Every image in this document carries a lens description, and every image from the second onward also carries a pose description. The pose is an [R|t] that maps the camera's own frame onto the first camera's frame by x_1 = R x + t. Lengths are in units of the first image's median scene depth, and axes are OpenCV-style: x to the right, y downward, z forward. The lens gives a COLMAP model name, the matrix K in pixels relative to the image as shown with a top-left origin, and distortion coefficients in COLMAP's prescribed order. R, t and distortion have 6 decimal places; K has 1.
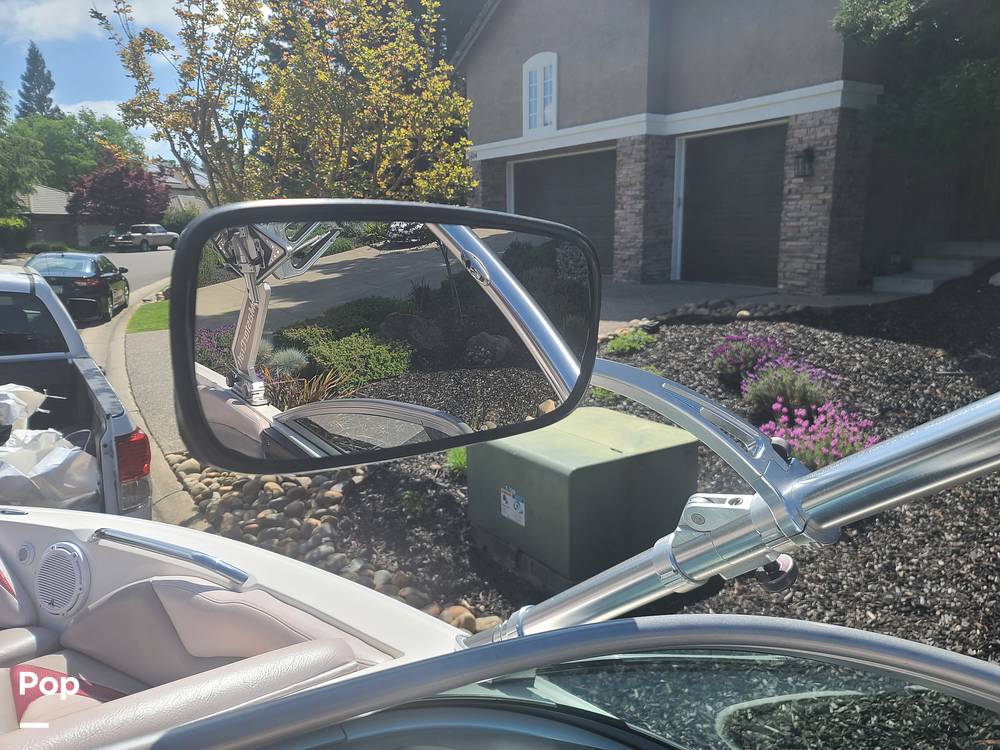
lens RADIAL K [[741.5, 0, 499.4], [0, 741.5, 375.5], [0, 0, 1]] dist [0.013654, 0.007485]
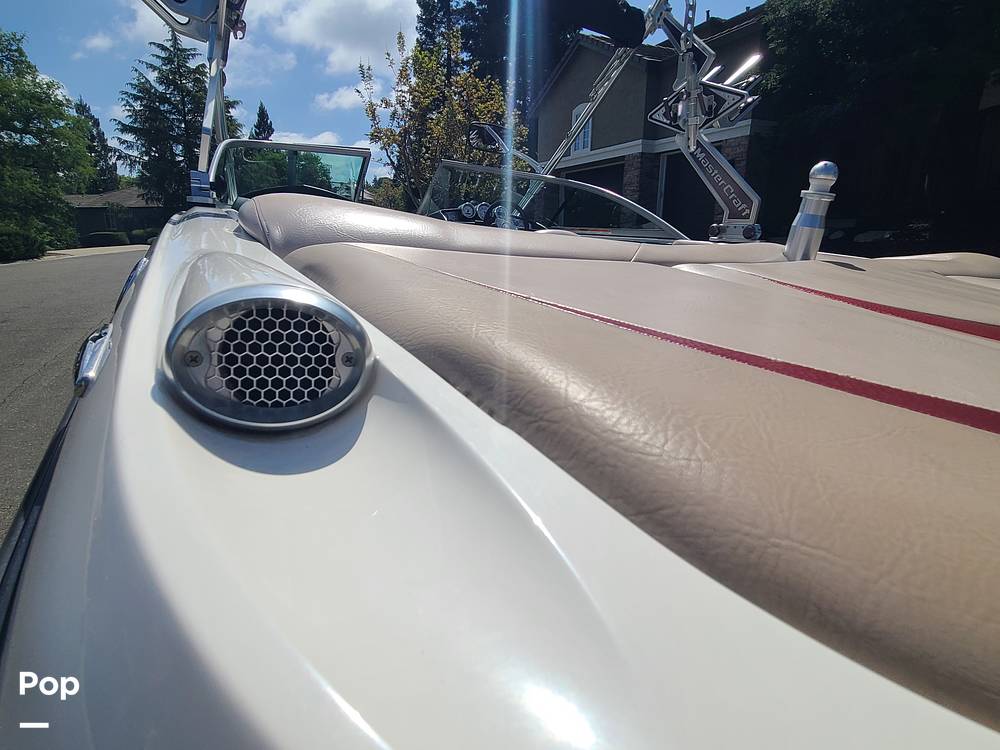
lens RADIAL K [[538.8, 0, 492.7], [0, 538.8, 376.3], [0, 0, 1]] dist [-0.000772, -0.001713]
pose [[0.989959, 0.051652, -0.131579, 0.084577], [-0.043764, 0.997107, 0.062152, 0.202077], [0.134409, -0.055769, 0.989355, -0.473774]]
